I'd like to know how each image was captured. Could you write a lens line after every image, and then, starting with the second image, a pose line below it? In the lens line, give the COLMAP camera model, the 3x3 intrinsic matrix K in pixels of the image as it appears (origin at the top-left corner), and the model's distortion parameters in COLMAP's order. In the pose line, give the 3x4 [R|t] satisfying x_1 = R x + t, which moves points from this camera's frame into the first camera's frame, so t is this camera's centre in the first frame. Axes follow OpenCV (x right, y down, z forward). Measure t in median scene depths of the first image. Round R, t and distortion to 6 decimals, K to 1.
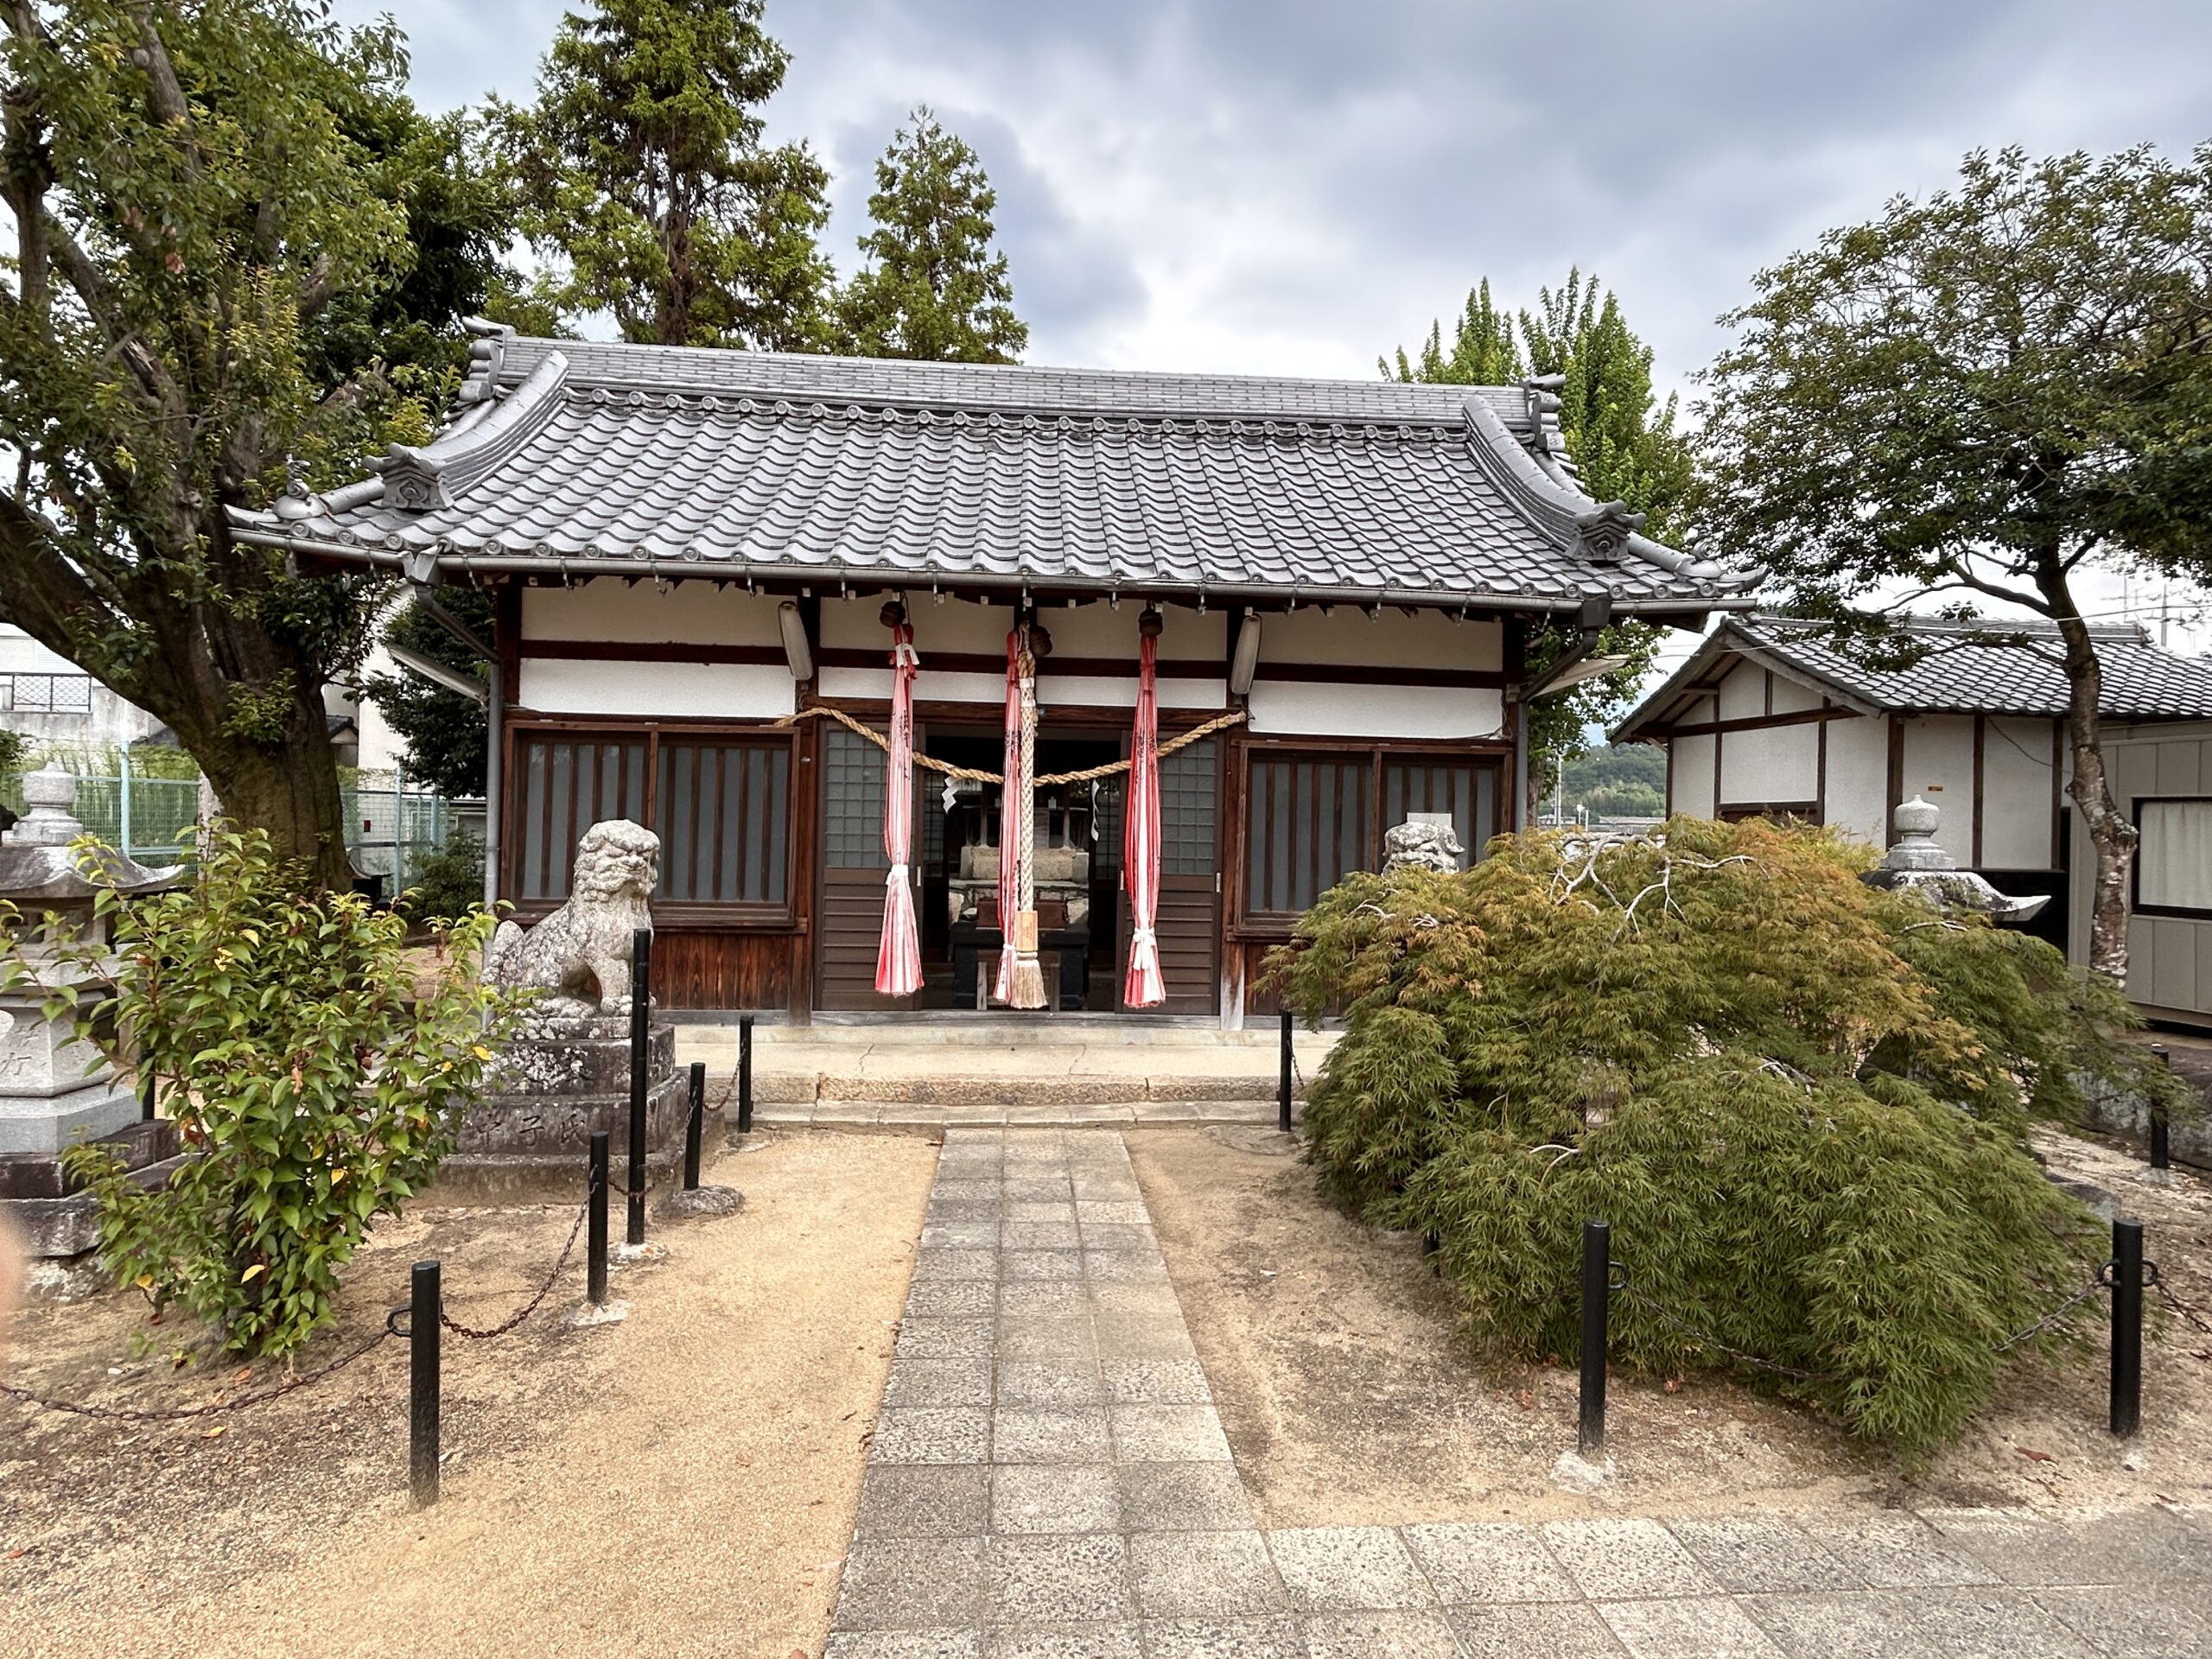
lens RADIAL K [[1243.1, 0, 1107.5], [0, 1243.1, 829.7], [0, 0, 1]] dist [-0.000288, -0.009549]
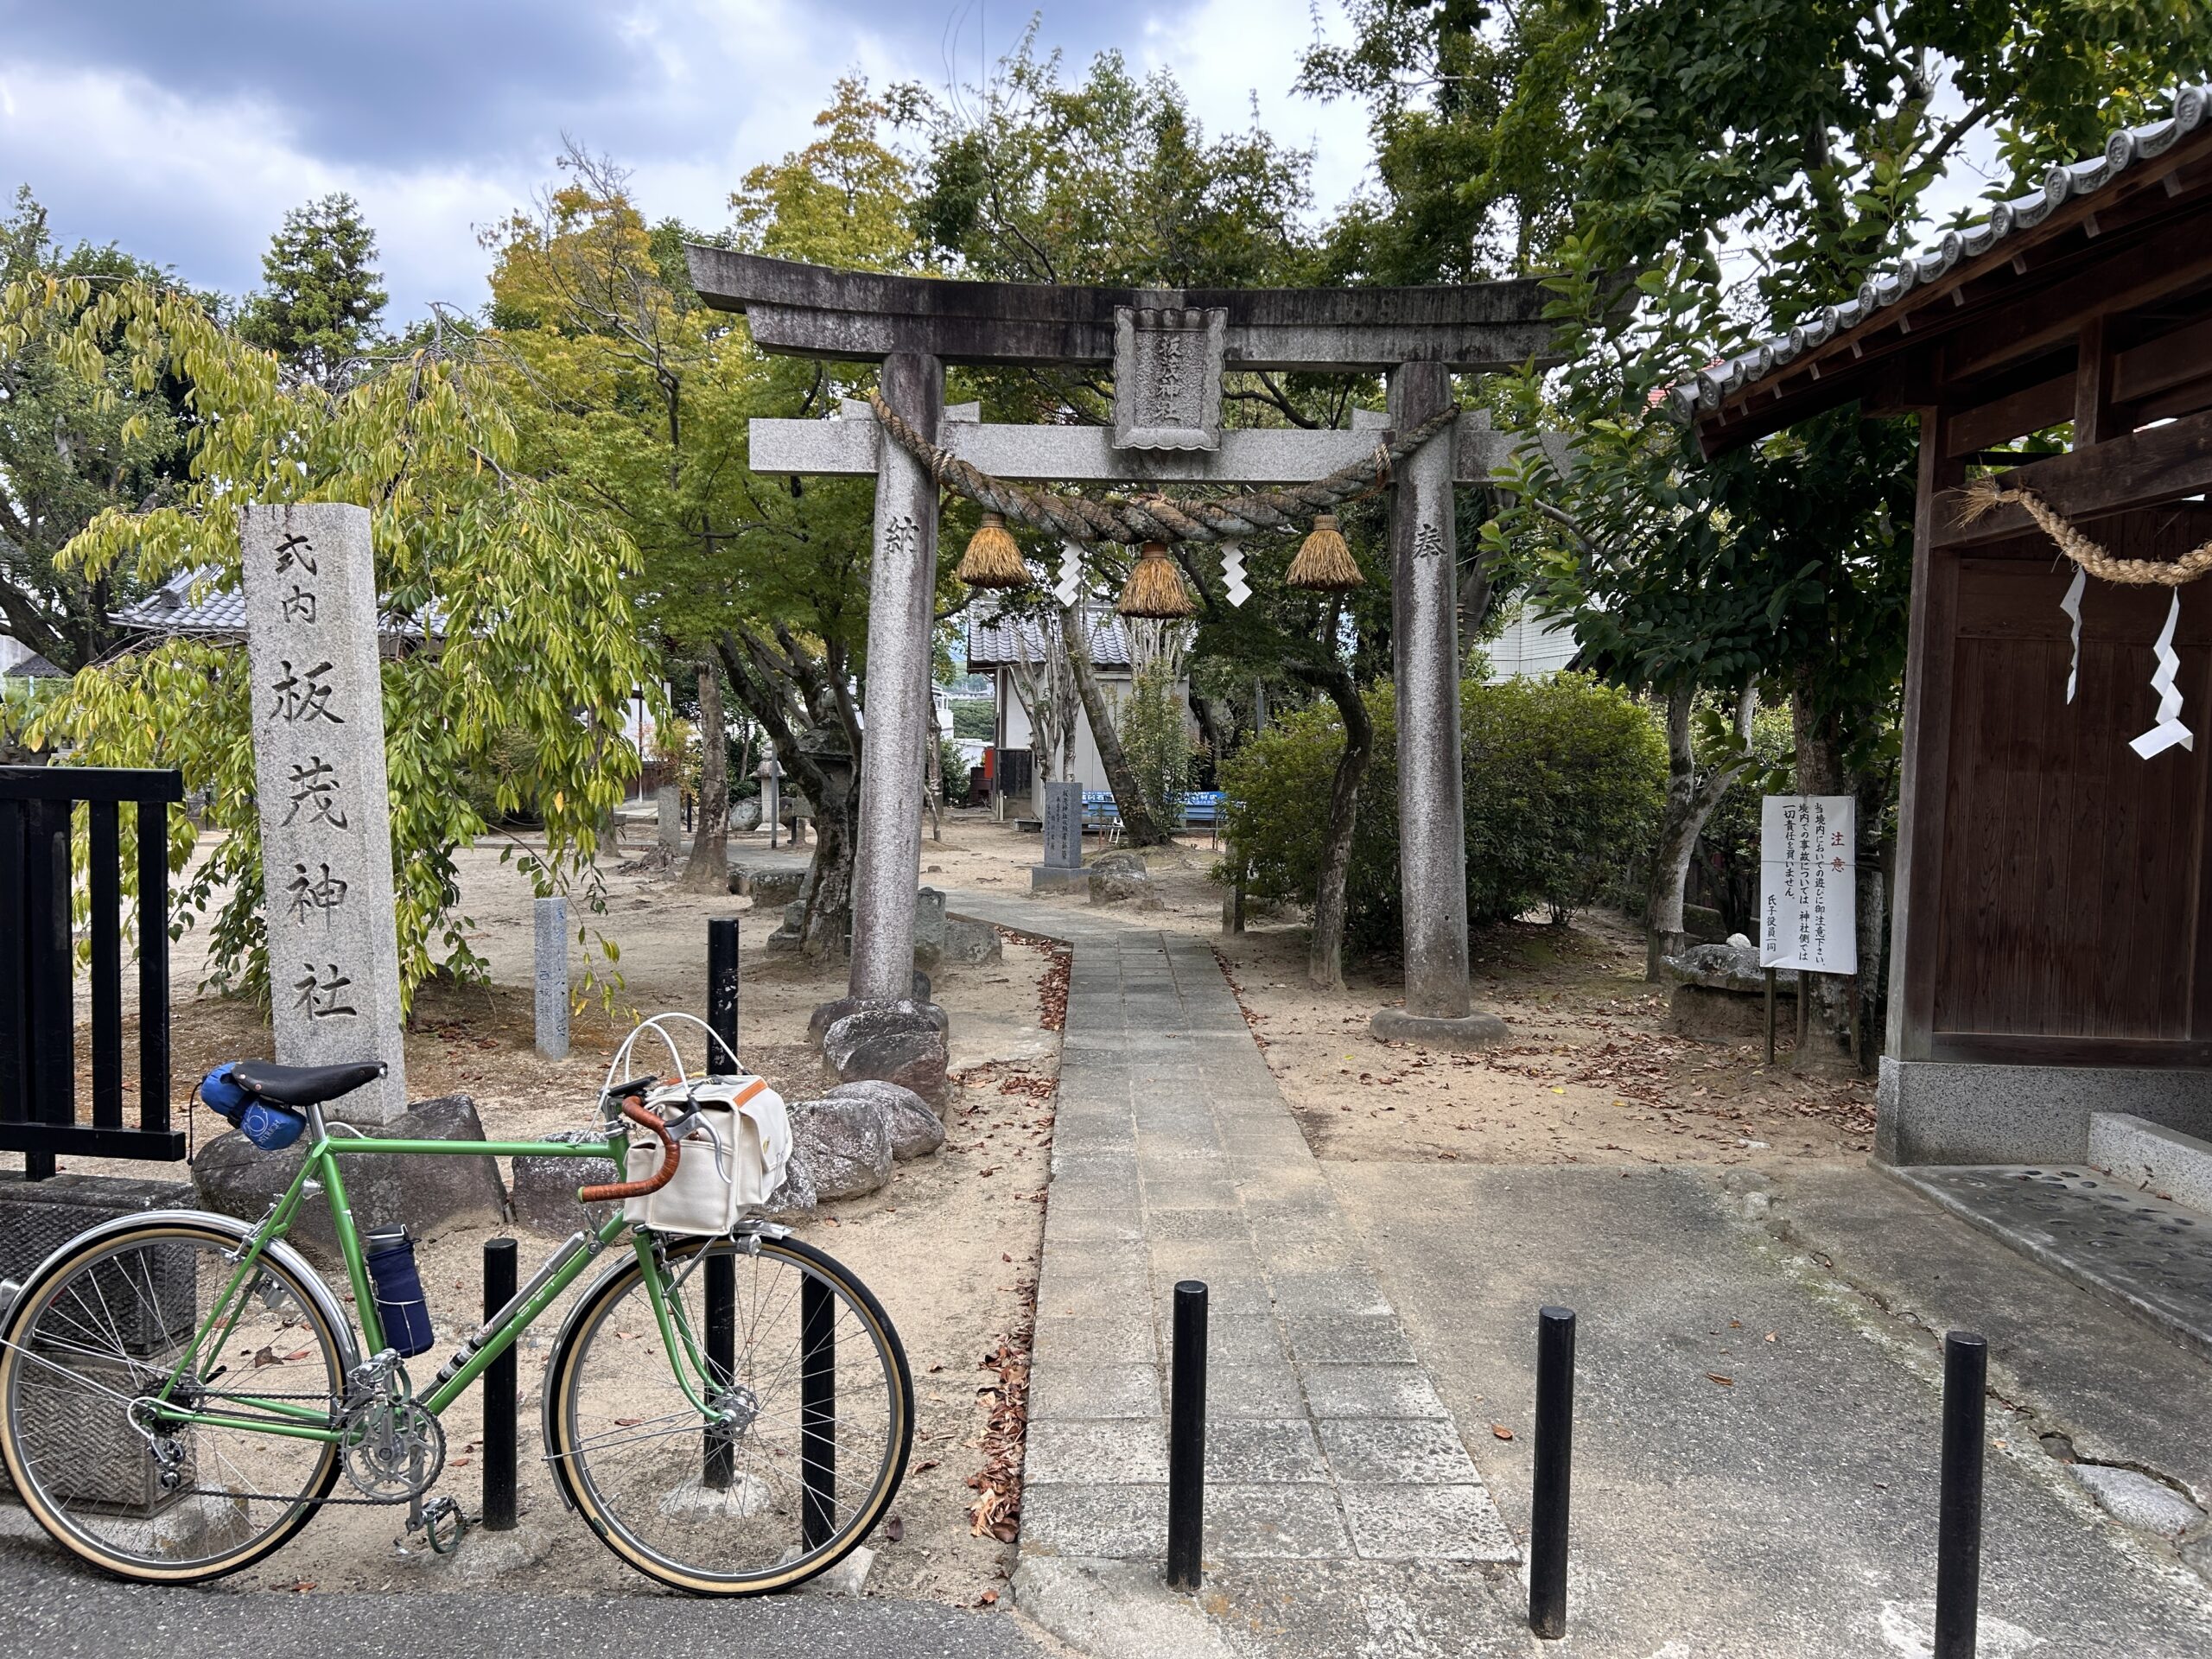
lens RADIAL K [[1657.9, 0, 1121.3], [0, 1657.9, 839.9], [0, 0, 1]] dist [0.038528, -0.059057]
pose [[0.999455, 0.004112, -0.032745, 1.545840], [-0.002242, 0.998376, 0.056923, 0.042014], [0.032926, -0.056818, 0.997841, -2.455138]]
